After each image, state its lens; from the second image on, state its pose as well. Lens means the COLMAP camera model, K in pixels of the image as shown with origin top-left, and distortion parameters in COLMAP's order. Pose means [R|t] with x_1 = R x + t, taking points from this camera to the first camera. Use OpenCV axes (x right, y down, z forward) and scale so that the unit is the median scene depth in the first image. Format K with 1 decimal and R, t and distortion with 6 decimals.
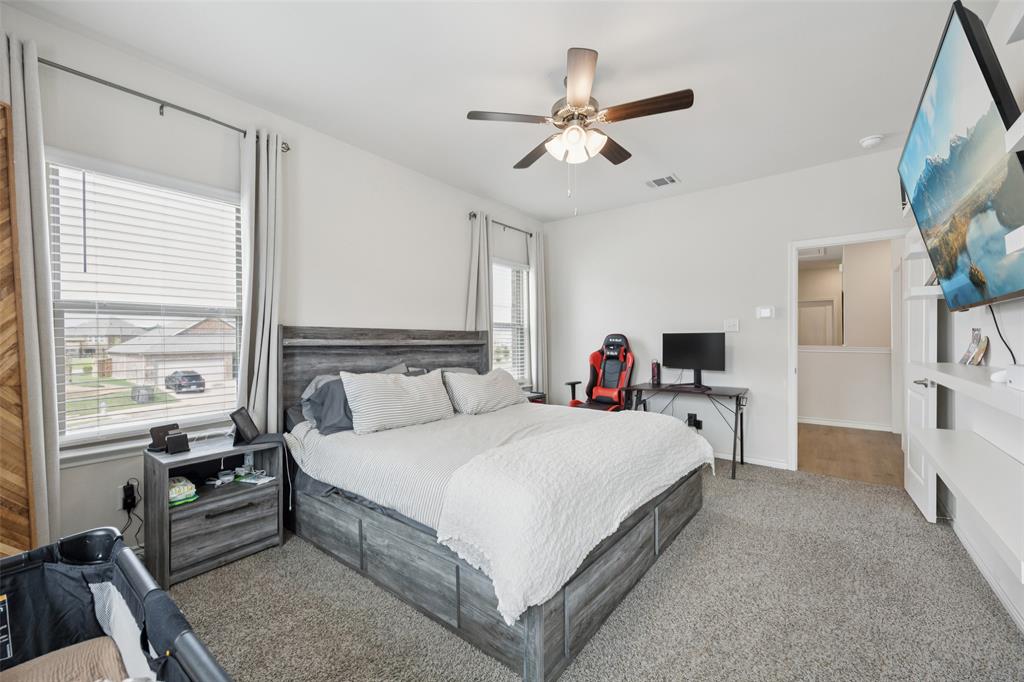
lens RADIAL K [[393.3, 0, 494.9], [0, 393.3, 343.9], [0, 0, 1]] dist [-0.041563, 0.000095]
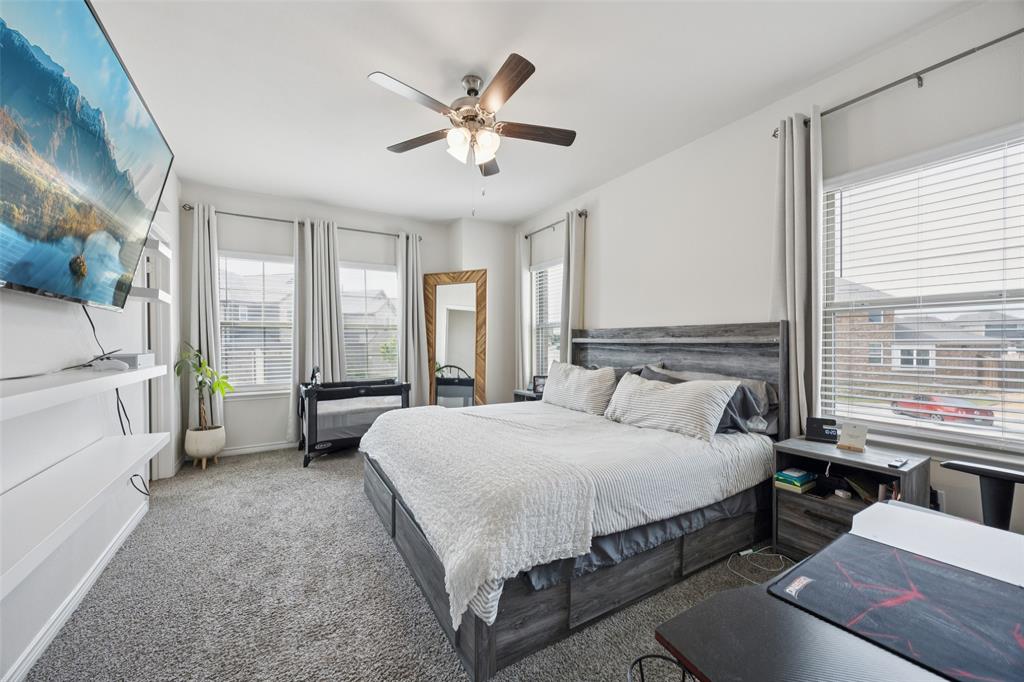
lens RADIAL K [[379.4, 0, 512.0], [0, 379.4, 341.0], [0, 0, 1]] dist [0.000189, 0.000033]
pose [[-0.275323, 0.000047, -0.961352, 0.656051], [-0.001504, 0.999999, 0.000479, -0.001577], [0.961351, 0.001578, -0.275323, 0.791577]]
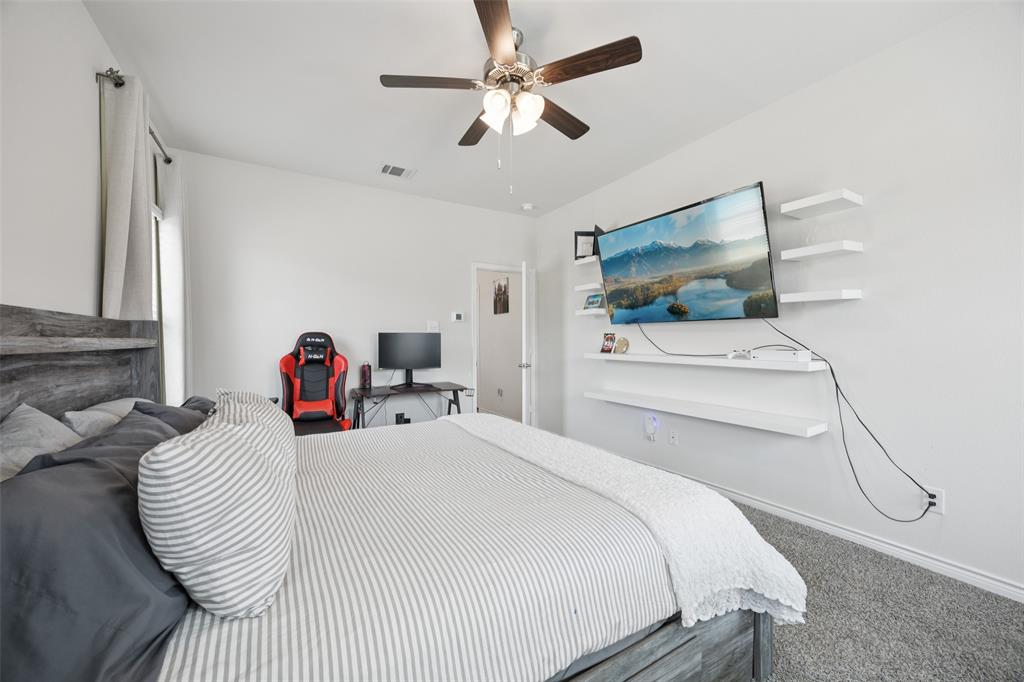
lens RADIAL K [[393.3, 0, 494.9], [0, 393.3, 343.9], [0, 0, 1]] dist [-0.041563, 0.000095]
pose [[0.307786, -0.006984, 0.951430, -0.361348], [0.009716, 0.999944, 0.004198, -0.001497], [-0.951406, 0.007952, 0.307837, 0.439929]]
